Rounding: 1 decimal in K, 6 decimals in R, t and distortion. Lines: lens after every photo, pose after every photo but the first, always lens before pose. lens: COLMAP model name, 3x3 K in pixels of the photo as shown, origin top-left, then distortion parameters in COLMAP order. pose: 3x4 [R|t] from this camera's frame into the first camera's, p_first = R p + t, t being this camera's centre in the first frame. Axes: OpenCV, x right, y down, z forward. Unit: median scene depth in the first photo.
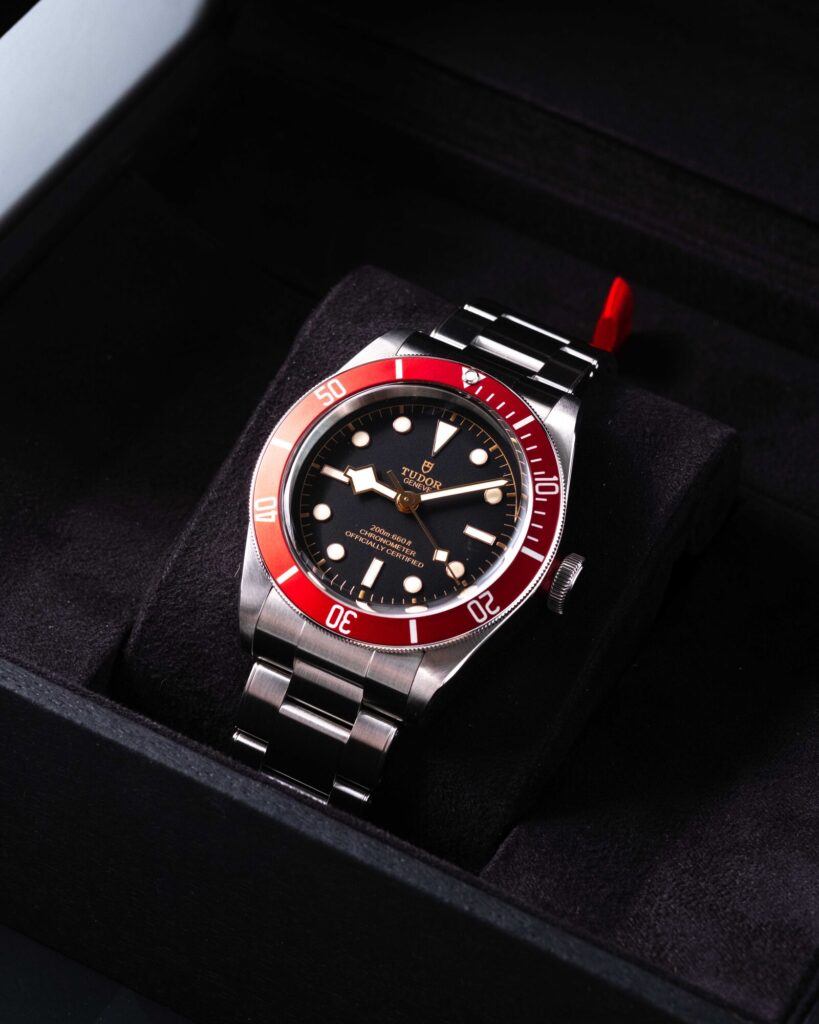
lens RADIAL K [[3994.7, 0, 413.0], [0, 3994.7, 508.3], [0, 0, 1]] dist [0.267171, 0.000000]
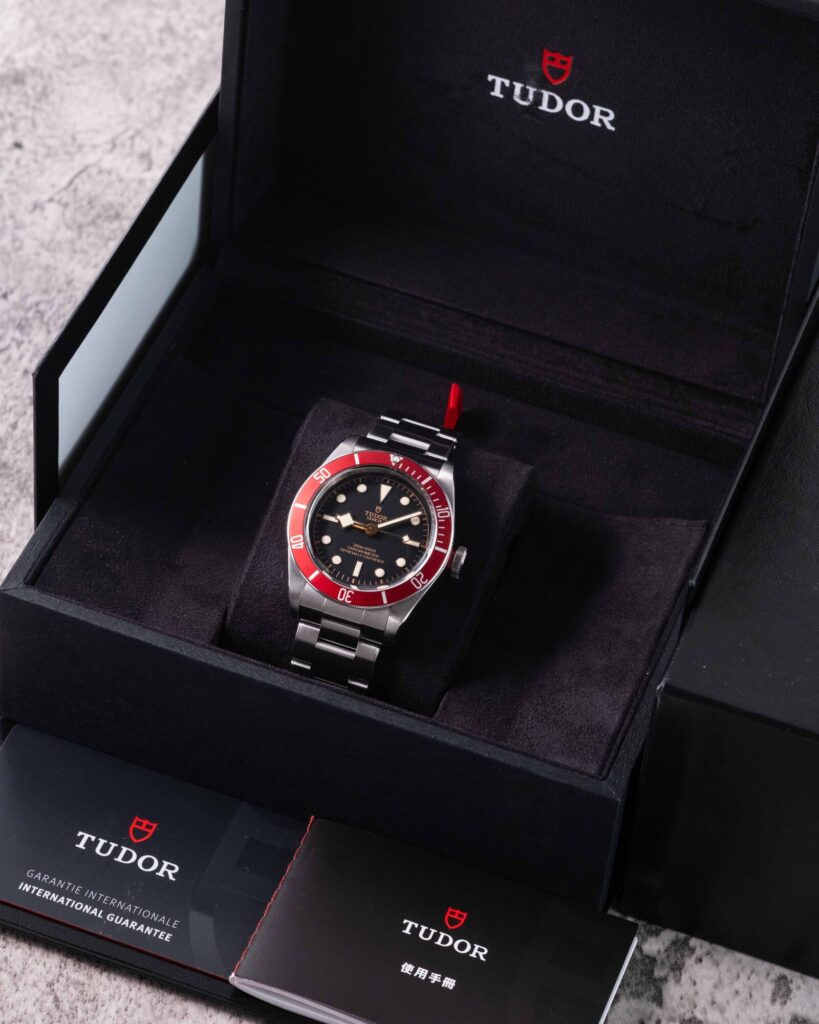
lens RADIAL K [[3994.7, 0, 408.2], [0, 3994.7, 514.2], [0, 0, 1]] dist [0.267171, 0.000000]
pose [[0.989455, -0.116570, 0.085962, -0.145417], [0.112848, 0.992501, 0.046974, -0.095355], [-0.090794, -0.036778, 0.995190, -0.884395]]
